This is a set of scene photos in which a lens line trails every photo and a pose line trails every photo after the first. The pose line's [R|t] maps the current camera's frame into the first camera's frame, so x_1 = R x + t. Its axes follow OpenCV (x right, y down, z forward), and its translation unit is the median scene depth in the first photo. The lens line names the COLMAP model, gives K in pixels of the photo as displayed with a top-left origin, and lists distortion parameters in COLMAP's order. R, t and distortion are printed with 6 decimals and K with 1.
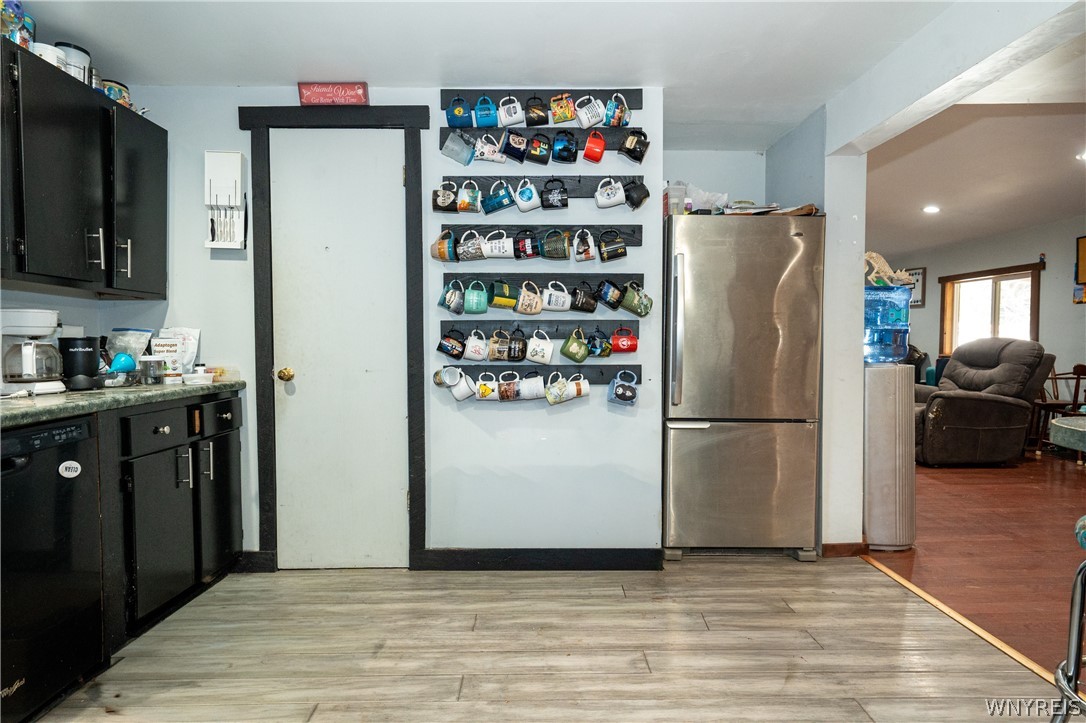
lens RADIAL K [[556.4, 0, 542.0], [0, 556.4, 365.1], [0, 0, 1]] dist [0.004667, 0.000495]
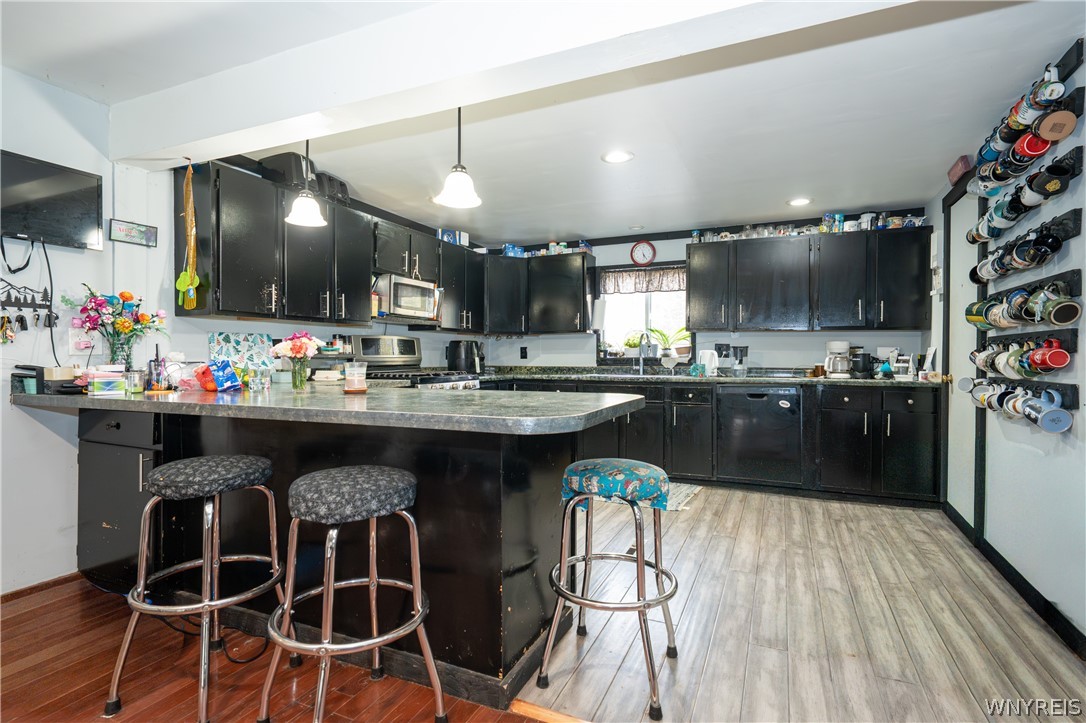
lens RADIAL K [[536.2, 0, 544.2], [0, 536.2, 359.6], [0, 0, 1]] dist [0.006325, 0.002143]
pose [[-0.425234, 0.000793, -0.905083, 1.630589], [-0.047234, 0.998618, 0.023066, -0.018571], [0.903850, 0.052559, -0.424609, 0.891375]]
